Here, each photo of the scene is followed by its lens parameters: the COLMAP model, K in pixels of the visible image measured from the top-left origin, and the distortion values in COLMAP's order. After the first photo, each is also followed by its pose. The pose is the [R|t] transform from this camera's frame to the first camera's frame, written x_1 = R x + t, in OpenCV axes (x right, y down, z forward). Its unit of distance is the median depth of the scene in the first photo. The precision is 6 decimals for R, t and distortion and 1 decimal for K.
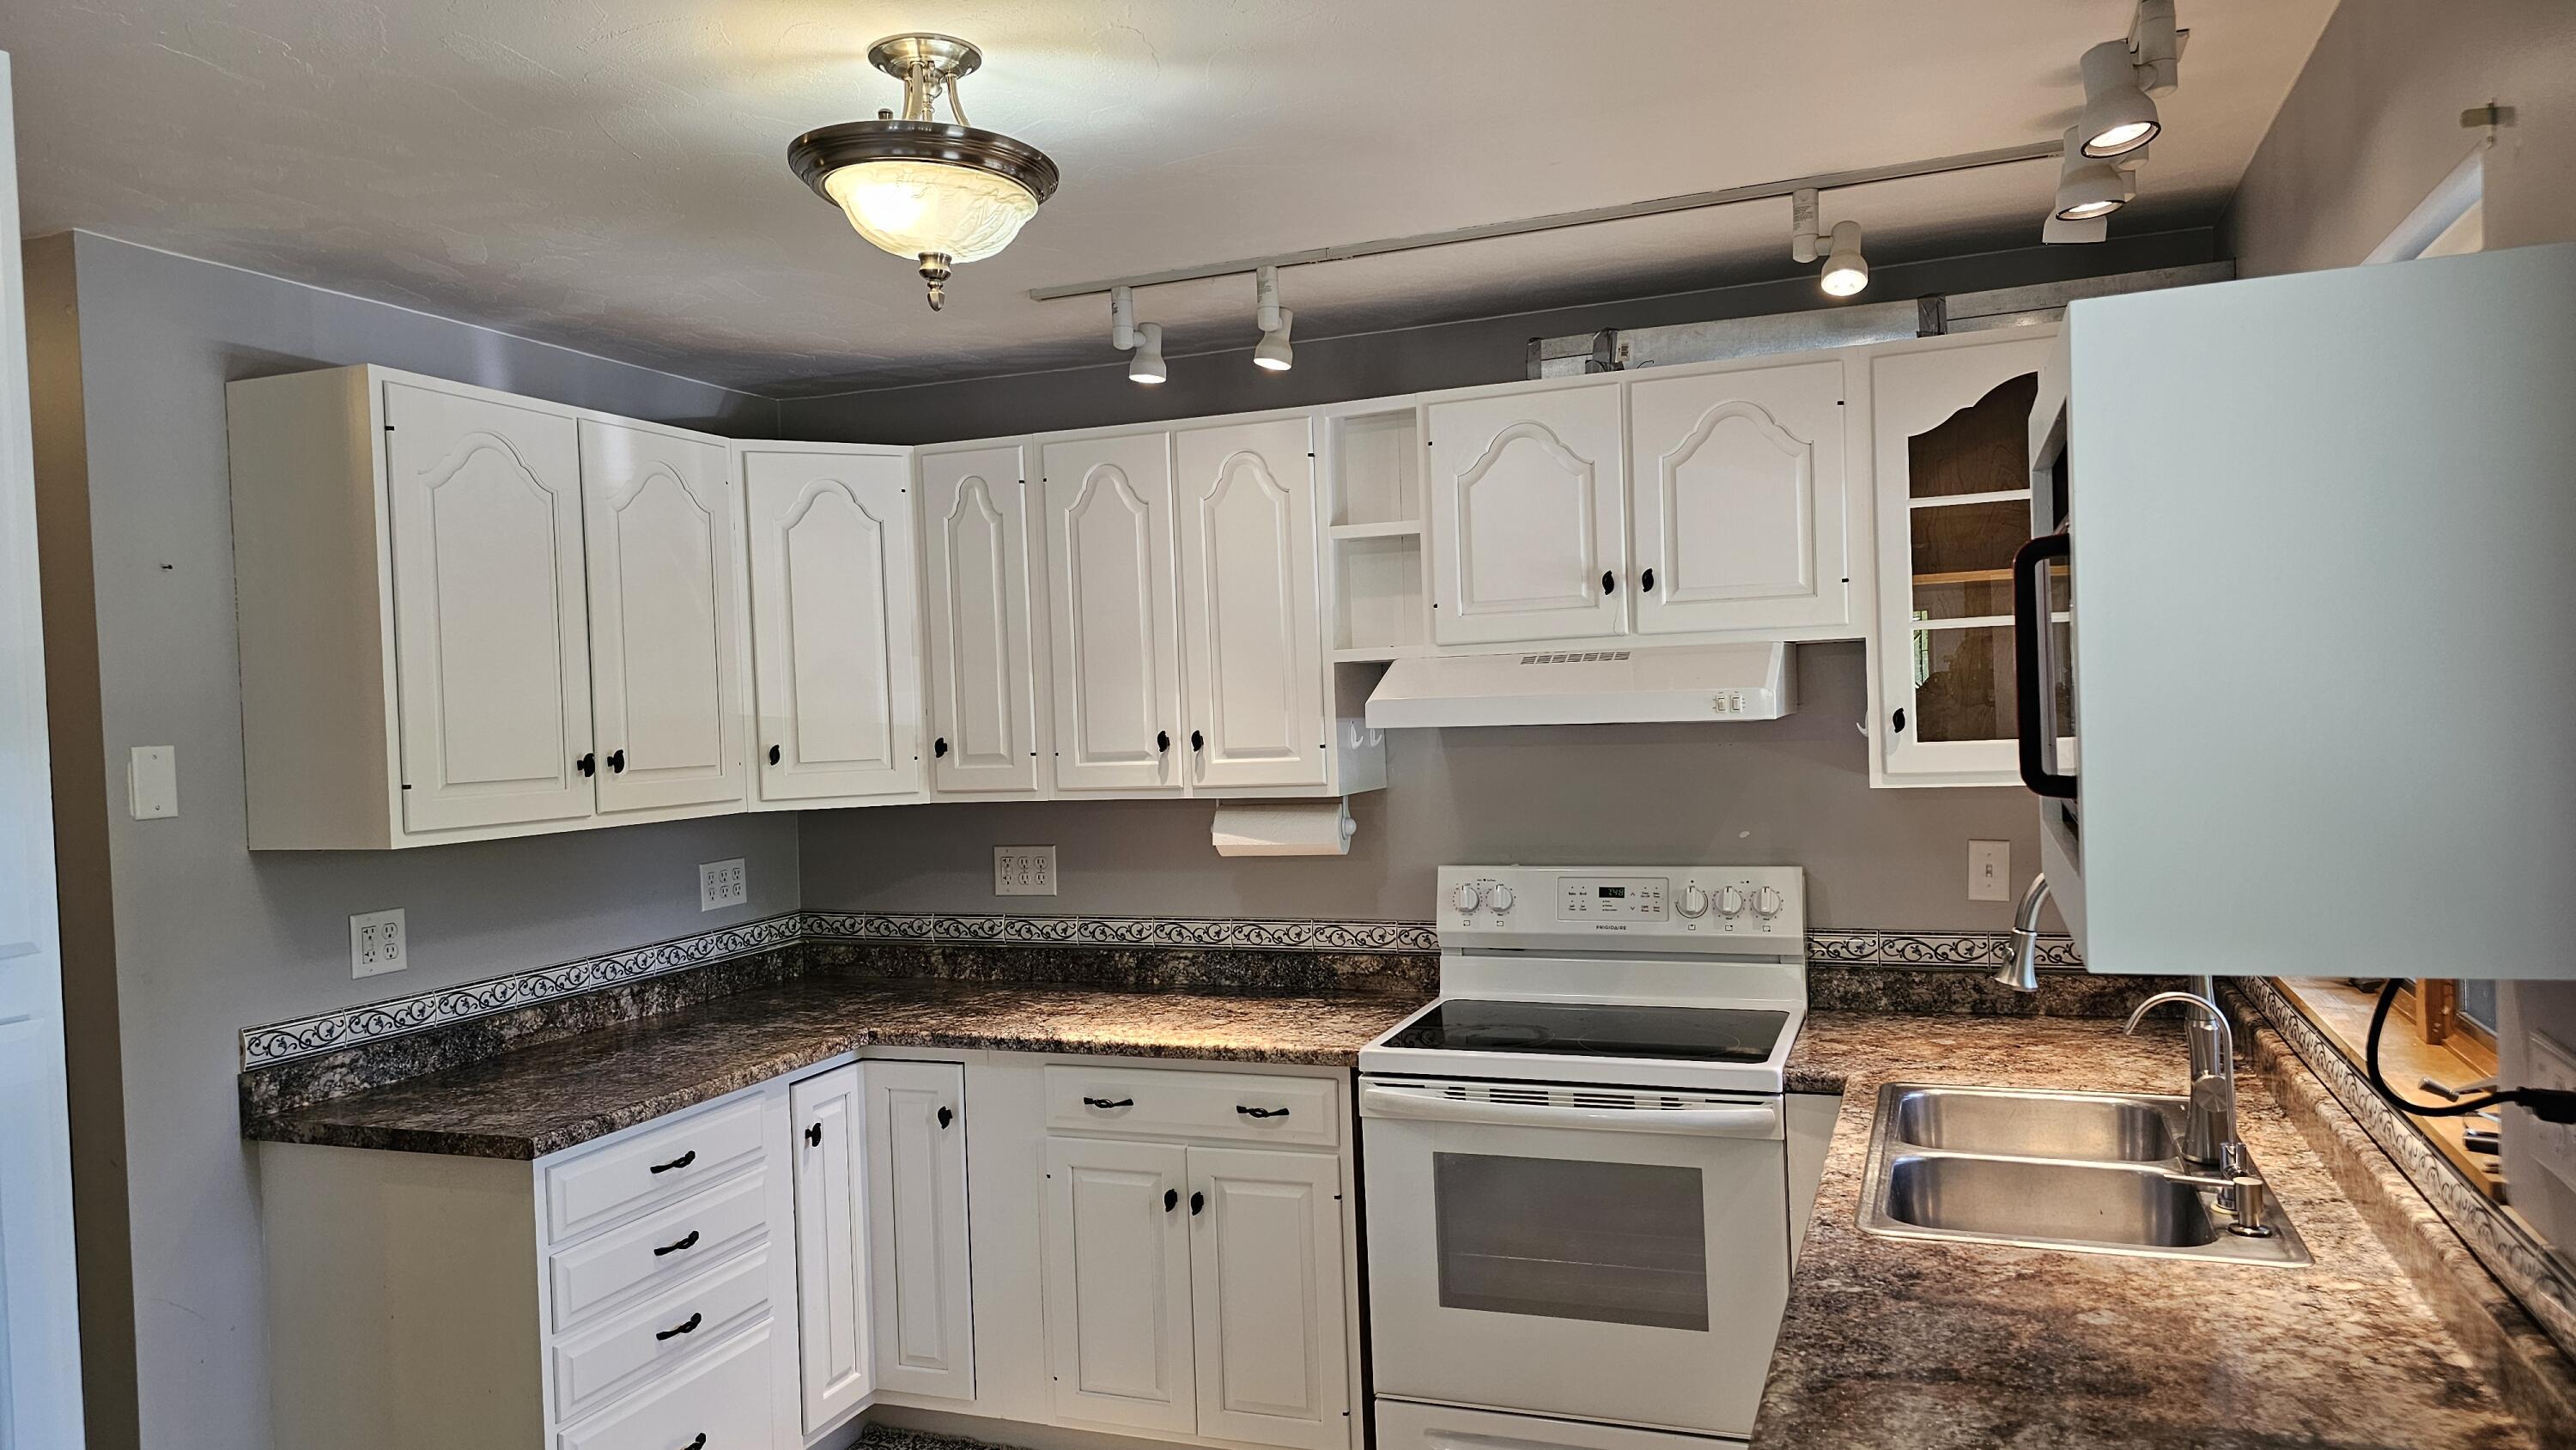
lens RADIAL K [[1713.7, 0, 1225.1], [0, 1713.7, 766.3], [0, 0, 1]] dist [0.046199, -0.033401]
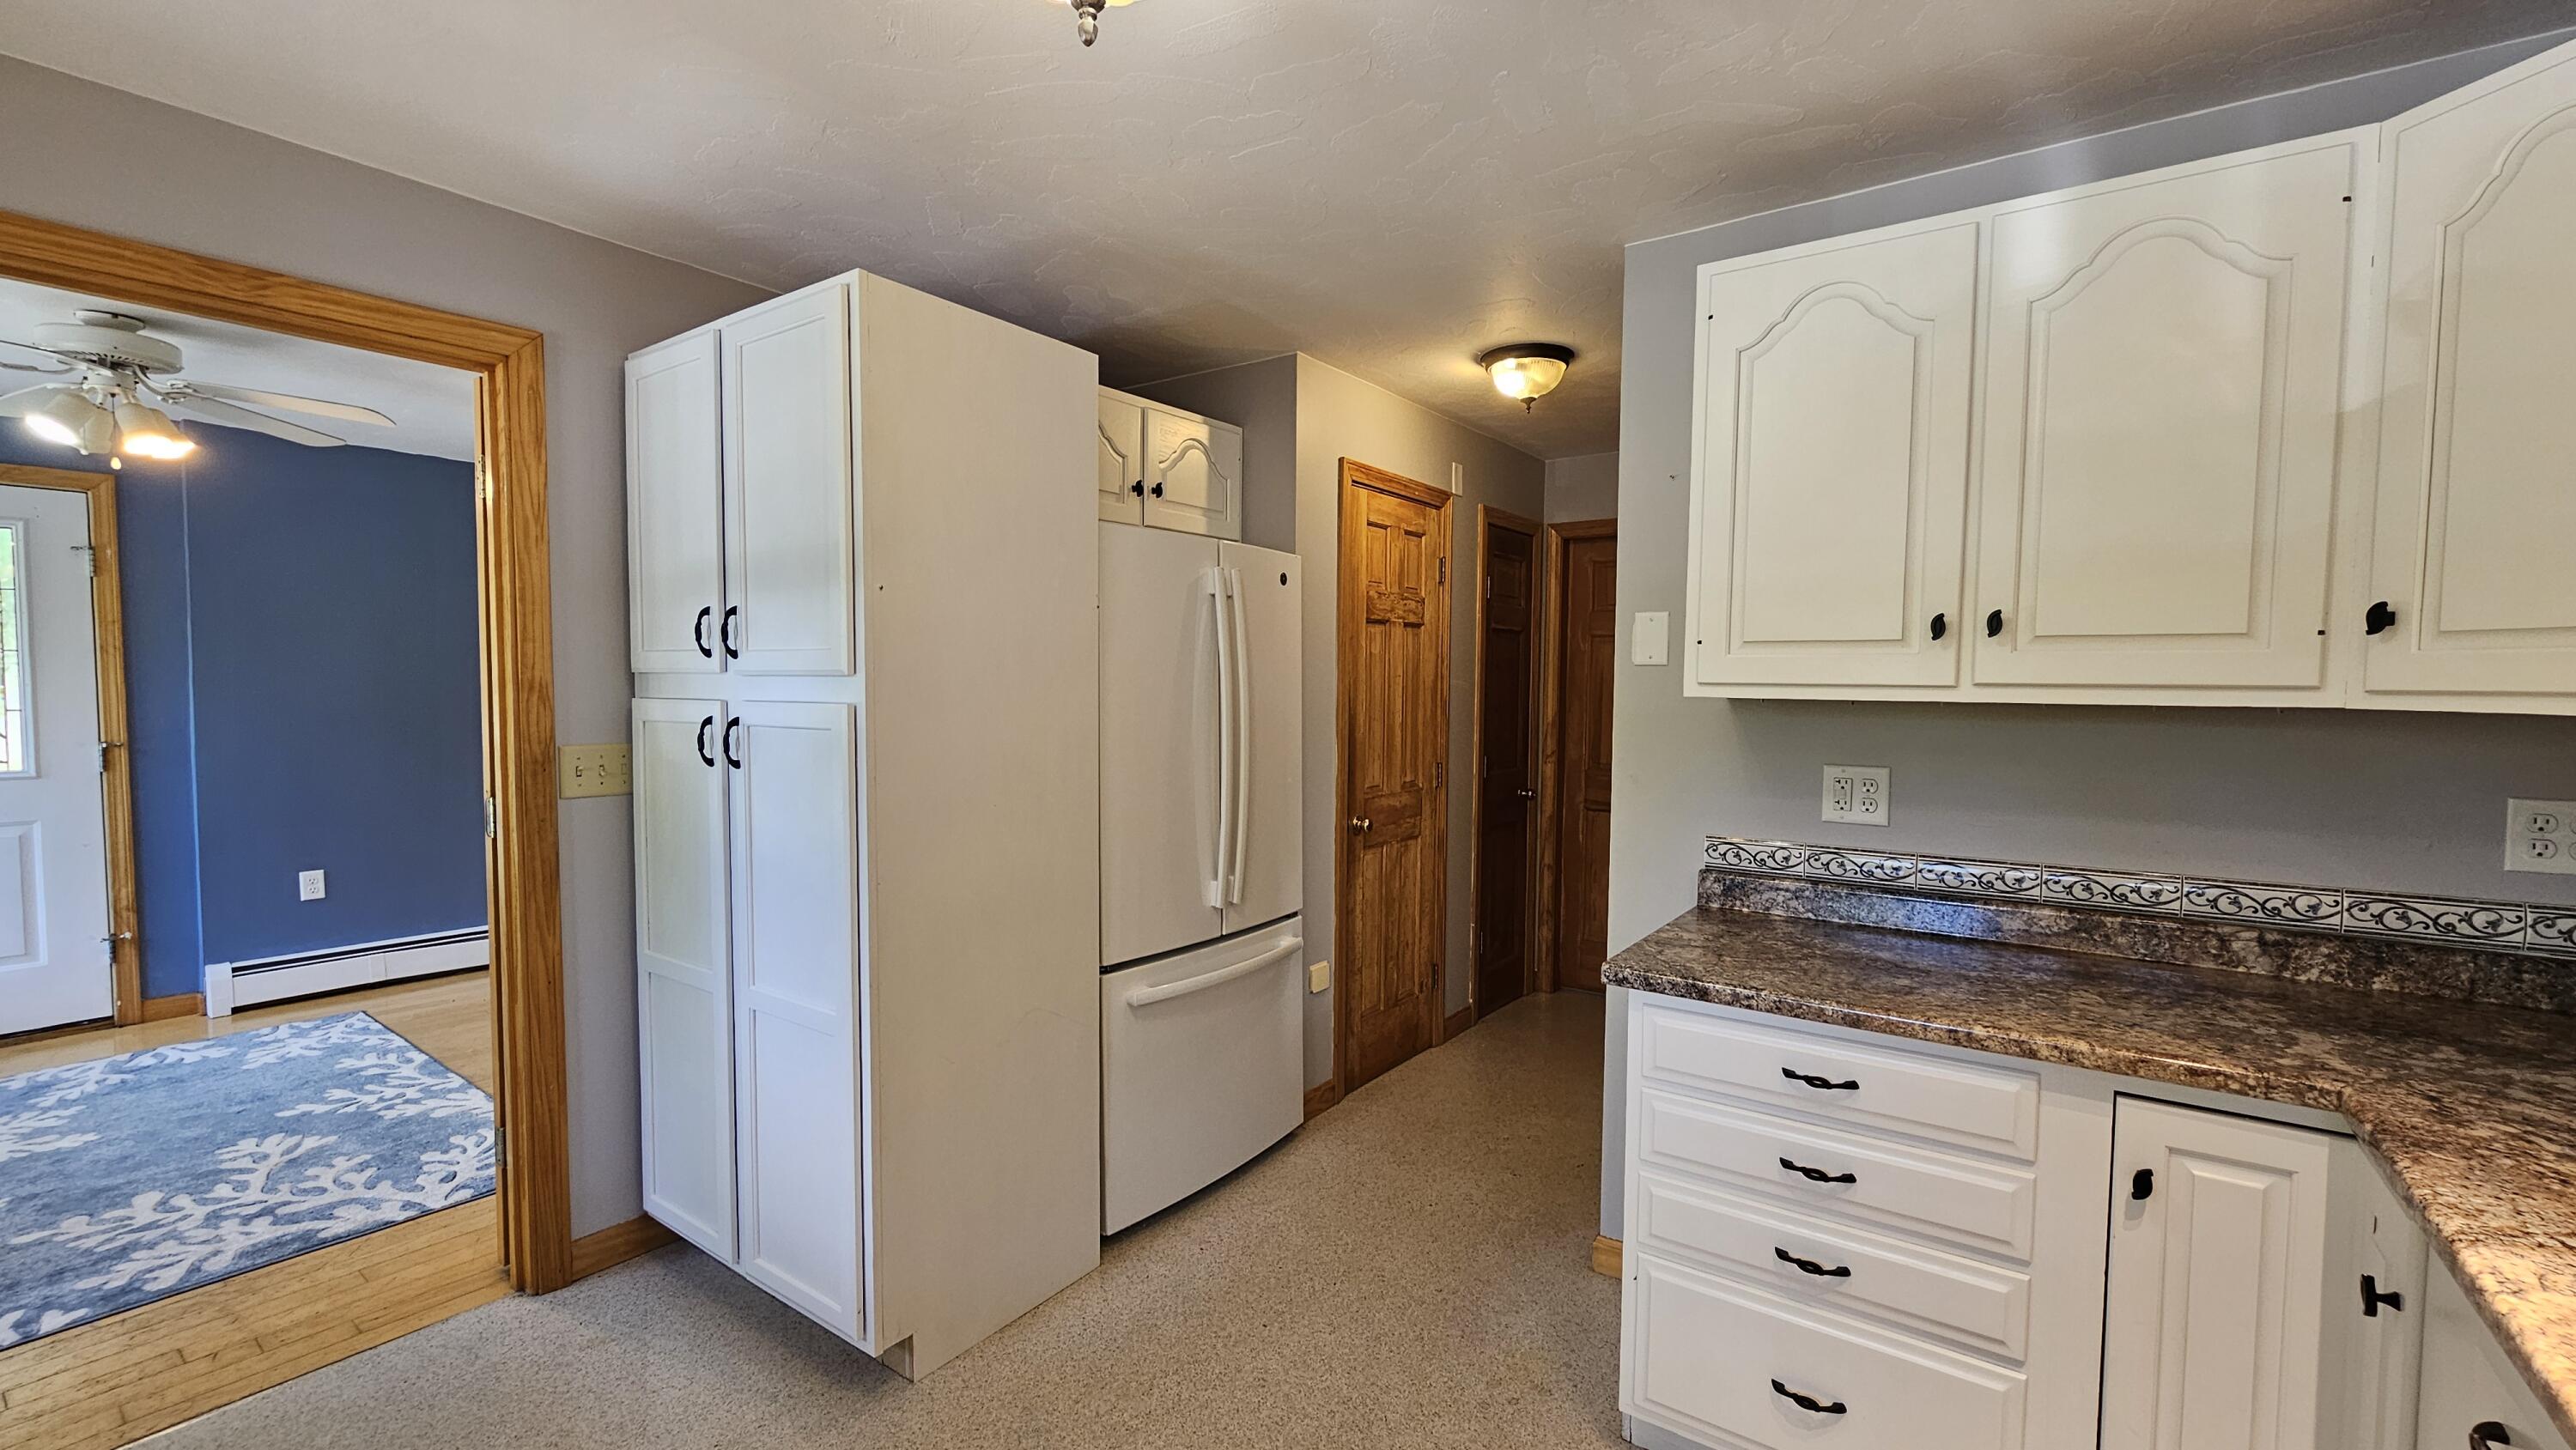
lens RADIAL K [[1048.5, 0, 1293.5], [0, 1048.5, 739.1], [0, 0, 1]] dist [-0.008716, 0.004332]
pose [[-0.225645, 0.088235, -0.970206, 0.225785], [-0.032710, 0.994642, 0.098064, 0.014720], [0.973660, 0.053863, -0.221550, 0.806861]]
